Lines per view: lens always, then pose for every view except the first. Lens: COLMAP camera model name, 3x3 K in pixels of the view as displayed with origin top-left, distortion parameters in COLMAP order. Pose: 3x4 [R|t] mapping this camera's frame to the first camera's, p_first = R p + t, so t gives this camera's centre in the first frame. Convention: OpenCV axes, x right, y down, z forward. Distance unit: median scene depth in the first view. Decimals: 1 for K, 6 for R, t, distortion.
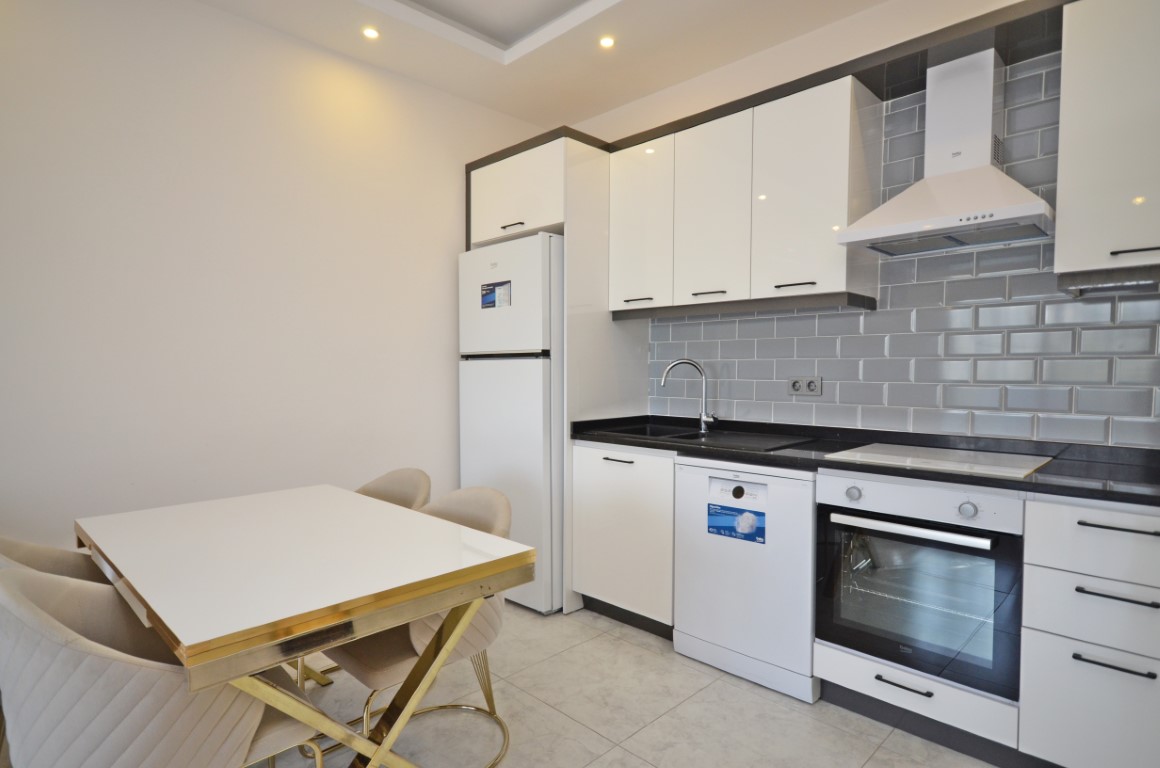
lens RADIAL K [[619.1, 0, 577.2], [0, 619.1, 399.1], [0, 0, 1]] dist [0.009268, 0.001589]
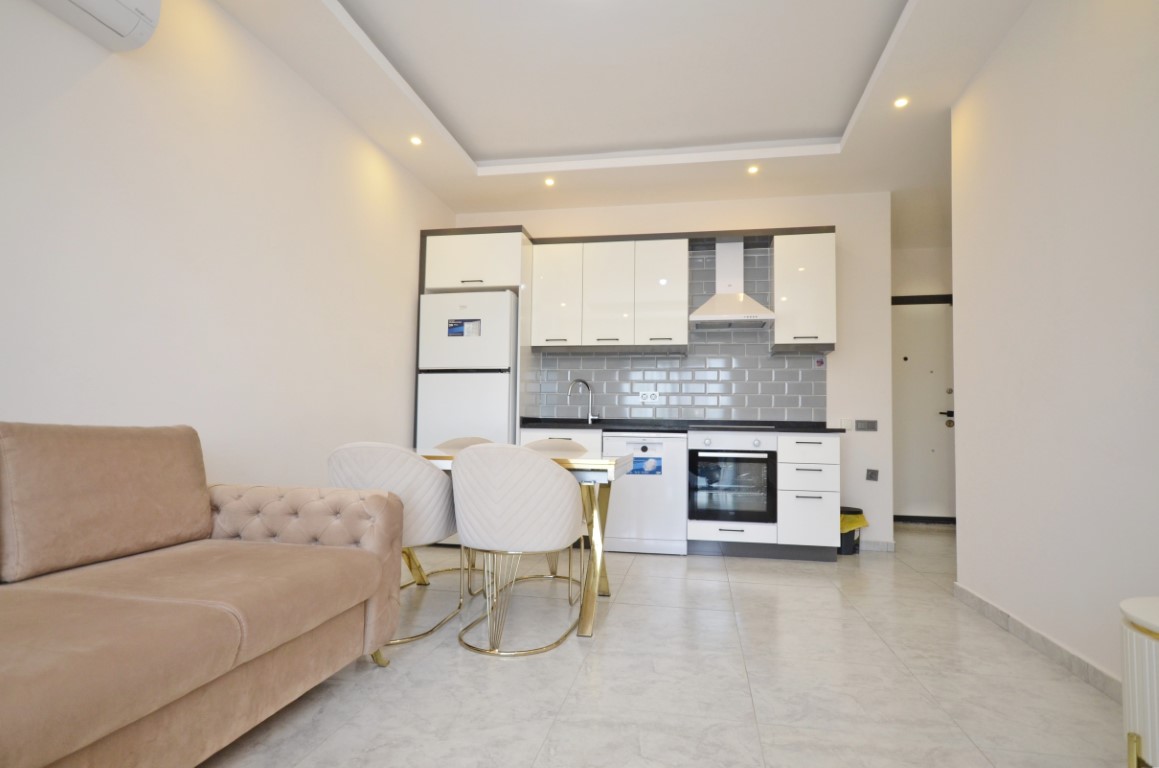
lens RADIAL K [[616.3, 0, 579.7], [0, 616.3, 399.9], [0, 0, 1]] dist [0.001189, 0.000368]
pose [[0.827559, 0.032411, 0.560442, -0.852991], [0.013815, 0.996854, -0.078049, 0.135095], [-0.561209, 0.072333, 0.824508, -0.370034]]
